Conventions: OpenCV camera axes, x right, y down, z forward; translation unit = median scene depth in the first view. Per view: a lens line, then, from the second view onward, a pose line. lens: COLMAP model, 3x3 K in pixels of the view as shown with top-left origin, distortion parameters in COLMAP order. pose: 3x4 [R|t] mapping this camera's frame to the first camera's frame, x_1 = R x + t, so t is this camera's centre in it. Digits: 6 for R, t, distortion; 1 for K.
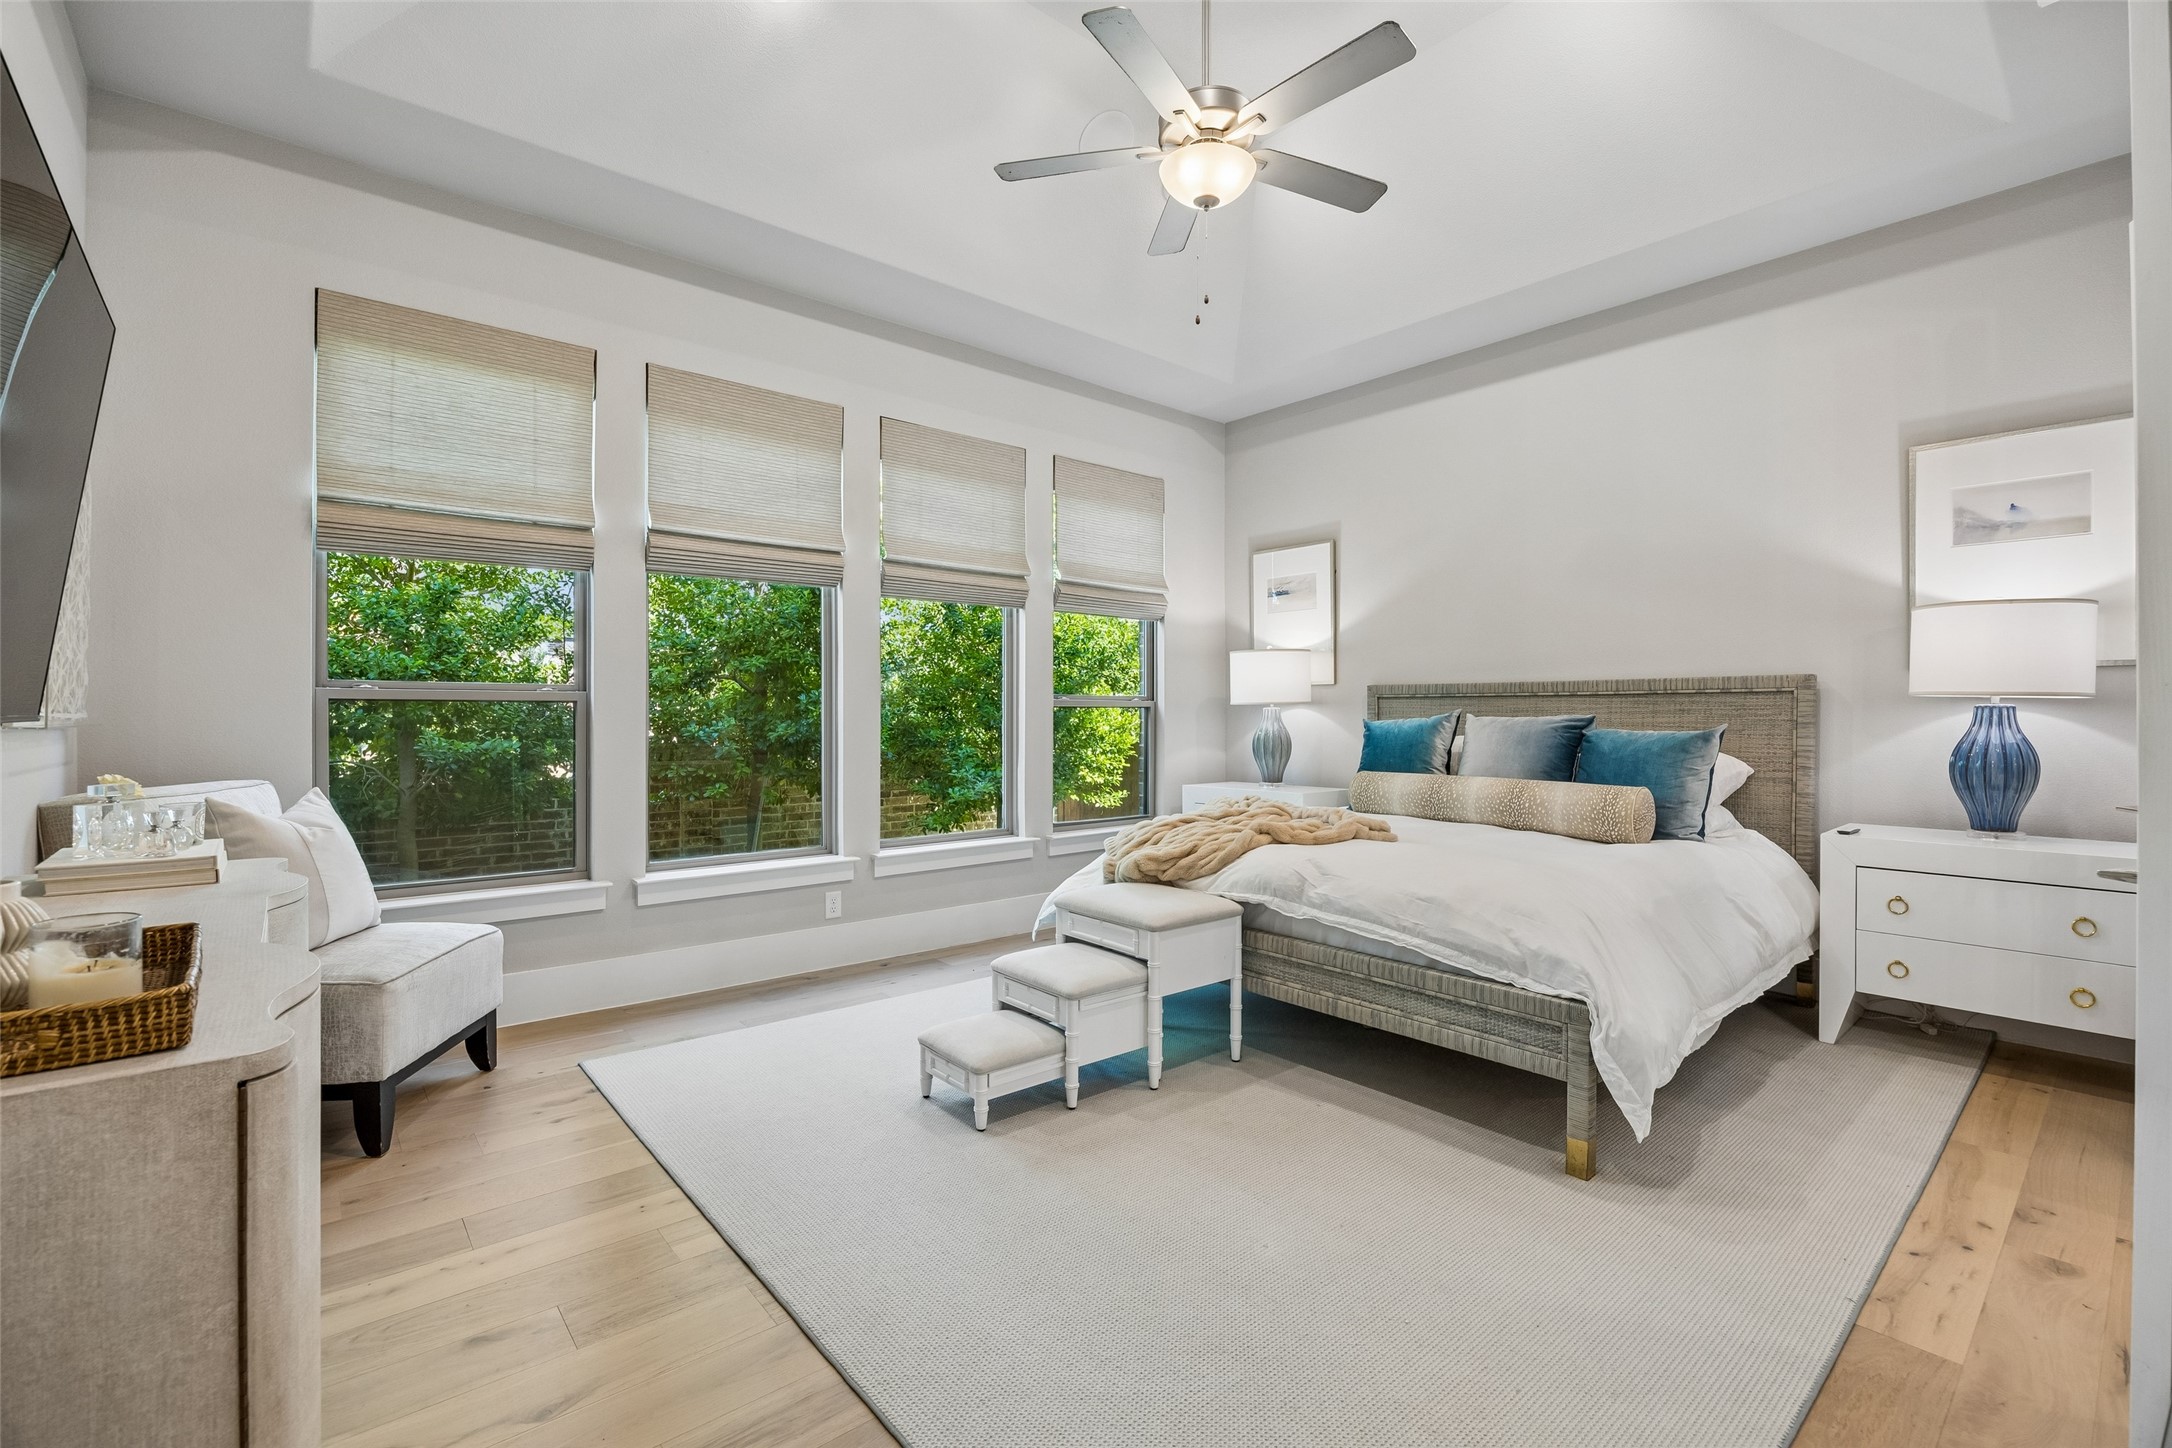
lens RADIAL K [[952.5, 0, 1088.3], [0, 952.5, 710.4], [0, 0, 1]] dist [-0.016431, 0.001610]
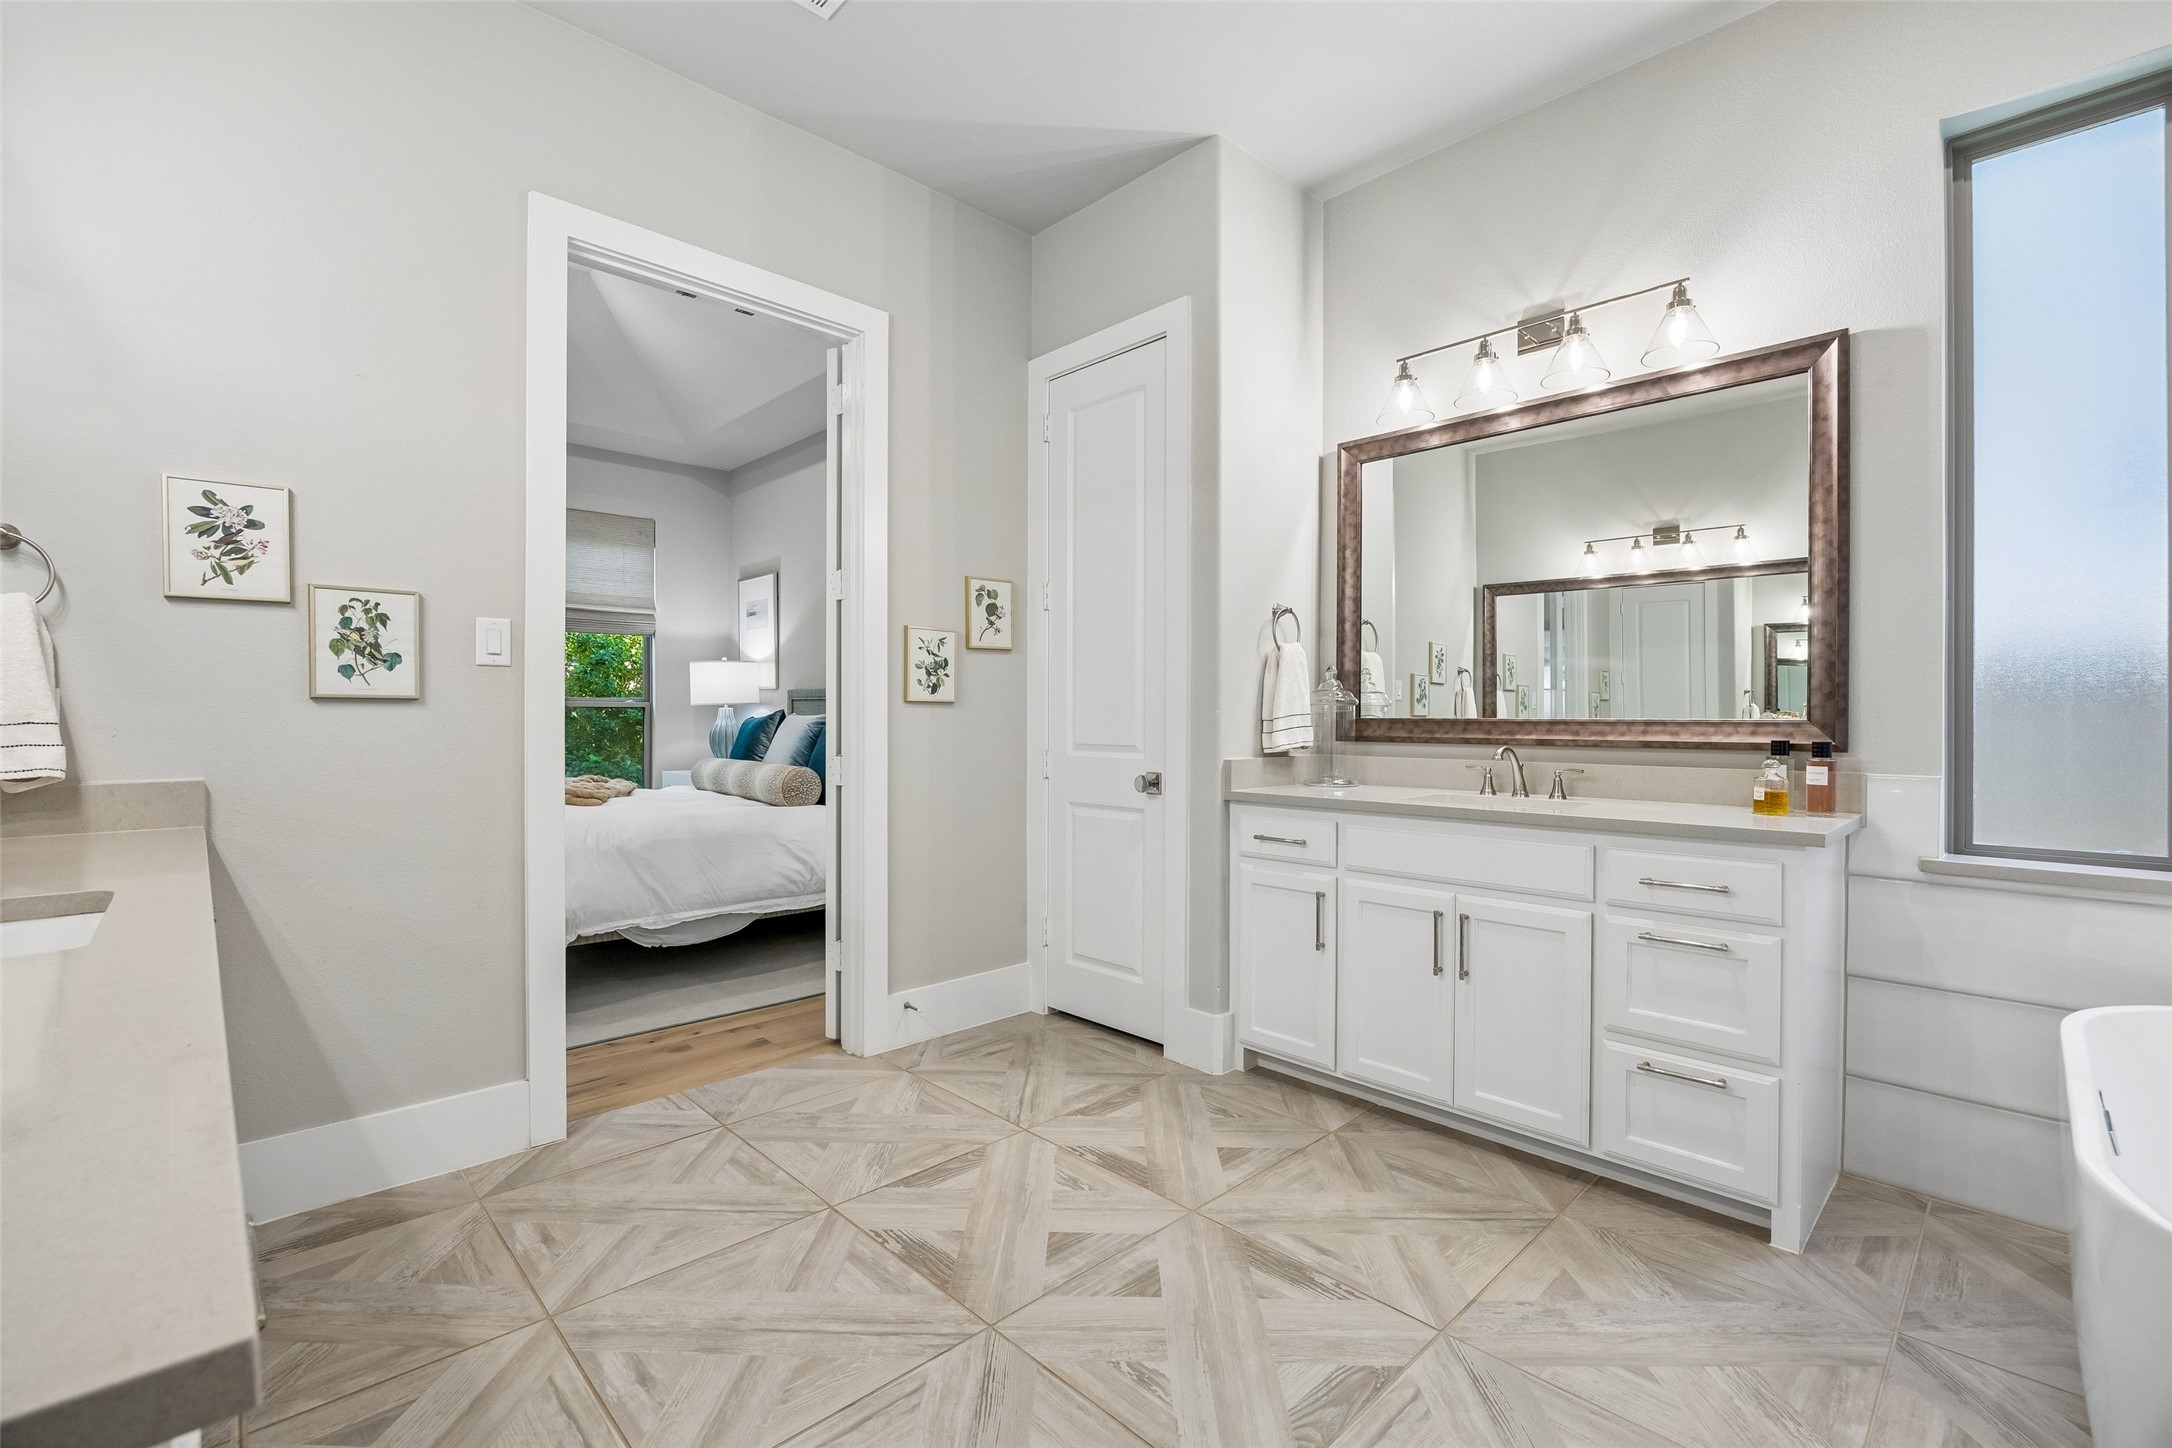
lens RADIAL K [[952.5, 0, 1087.5], [0, 952.5, 726.1], [0, 0, 1]] dist [-0.016431, 0.001610]
pose [[0.998994, 0.002986, 0.044752, 0.714940], [-0.003623, 0.999893, 0.014167, 0.001303], [-0.044705, -0.014315, 0.998898, -0.293252]]
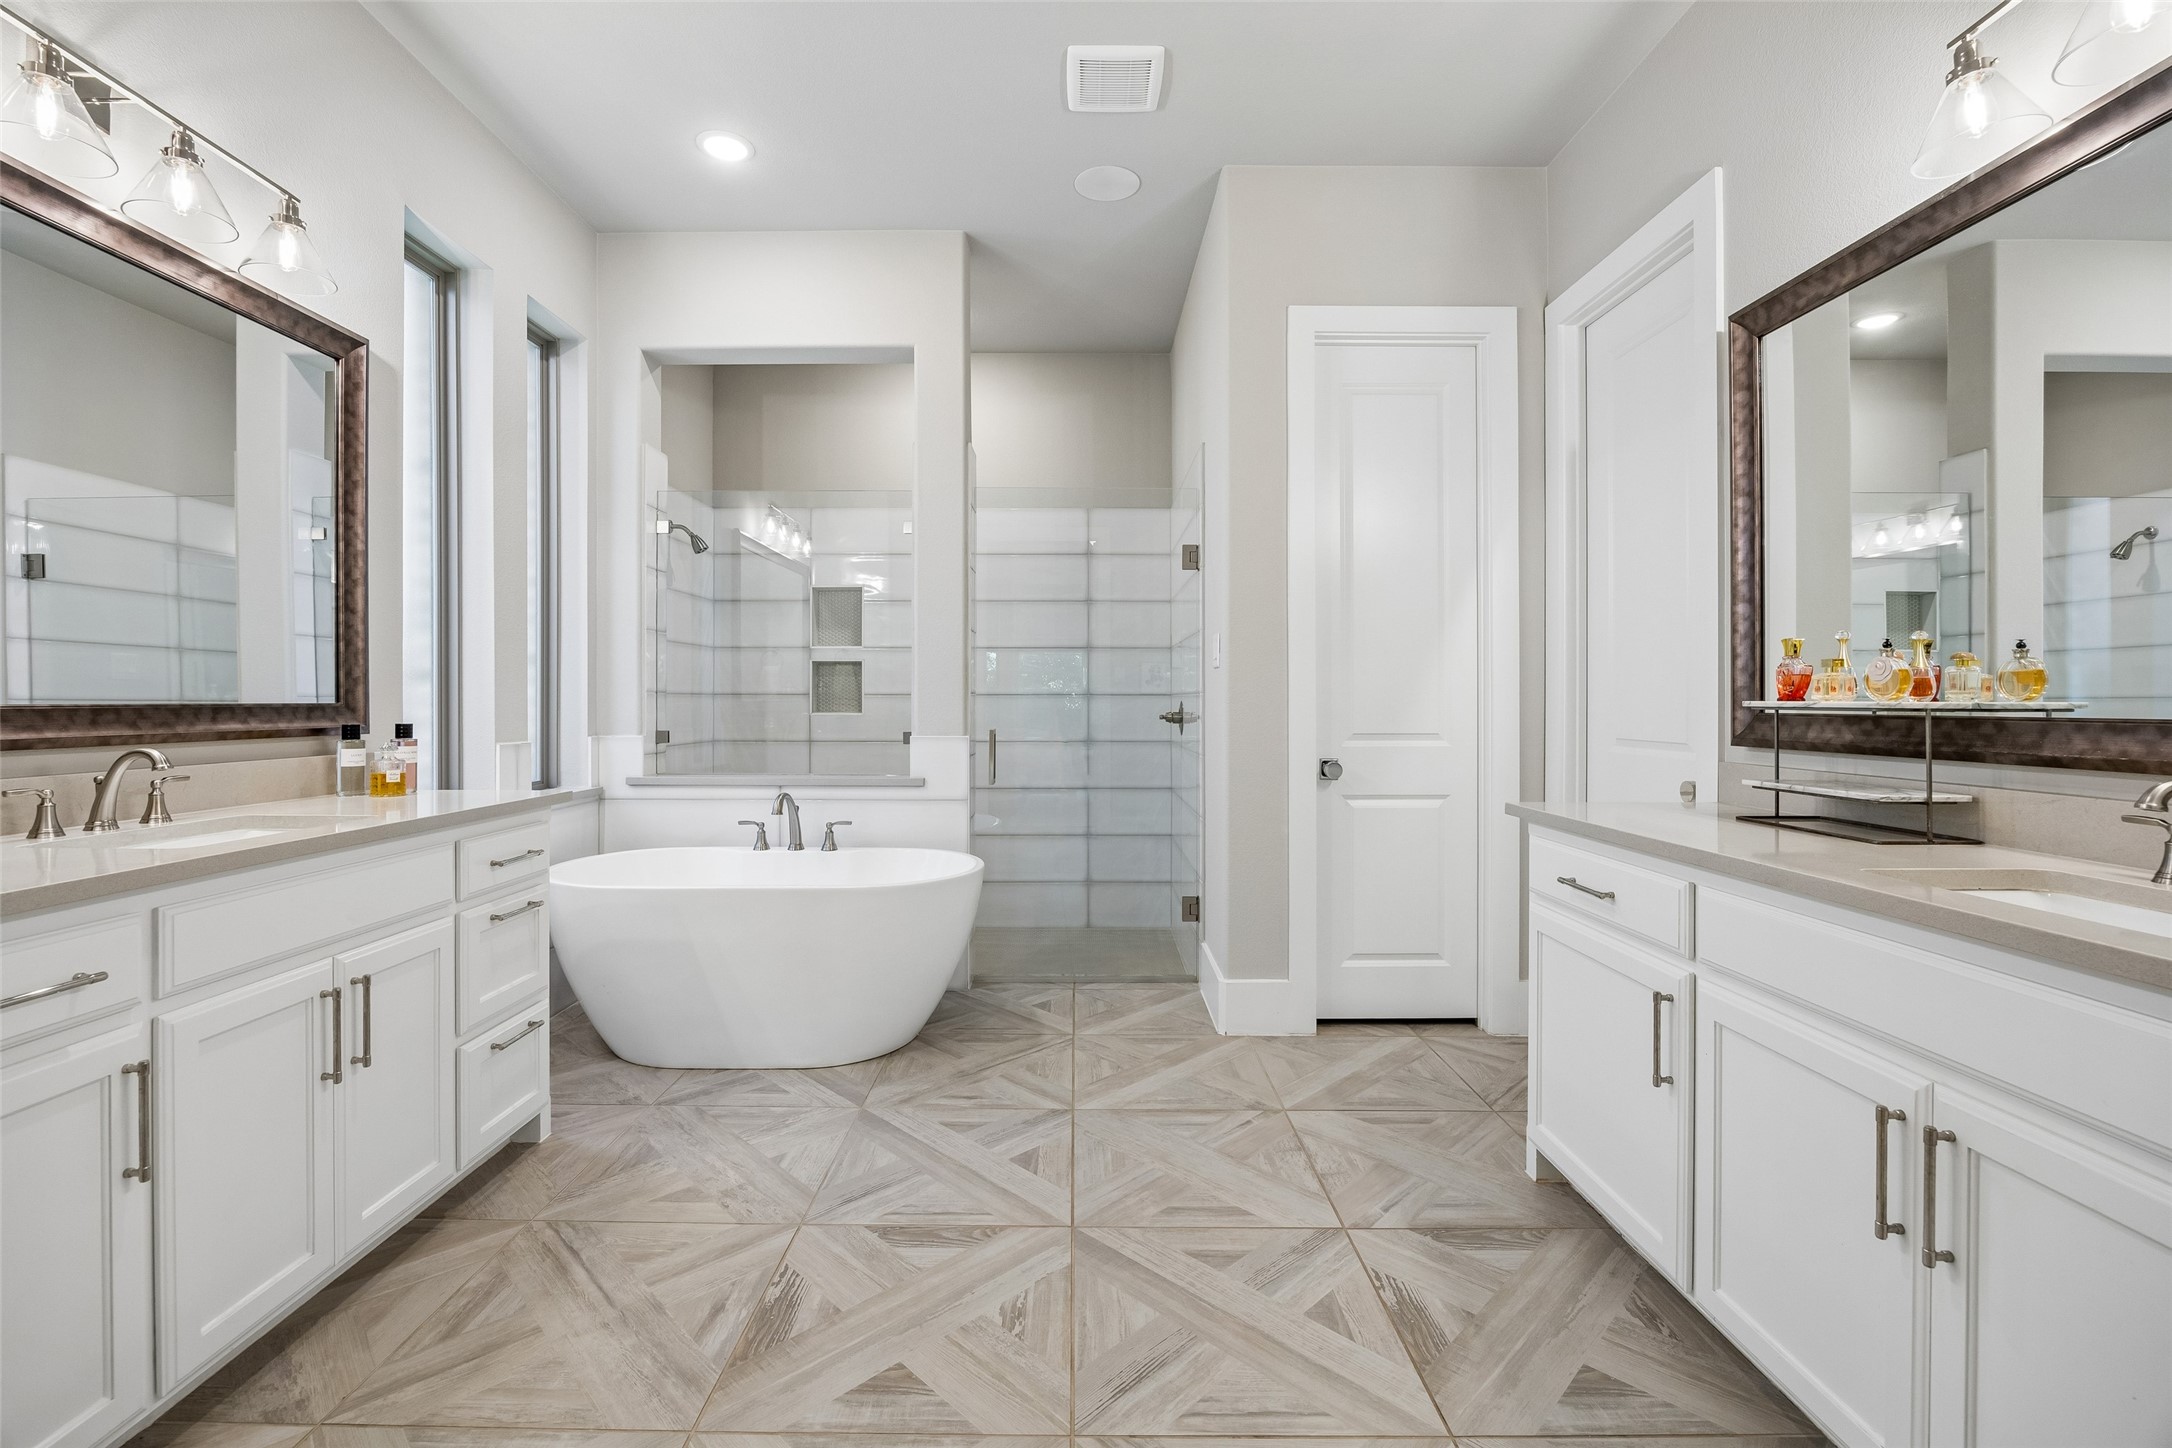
lens RADIAL K [[952.5, 0, 1066.1], [0, 952.5, 697.8], [0, 0, 1]] dist [-0.016431, 0.001610]
pose [[-0.745193, 0.002683, 0.666843, 0.478776], [-0.002711, 0.999971, -0.007053, 0.003155], [-0.666843, -0.007063, -0.745165, 0.336508]]
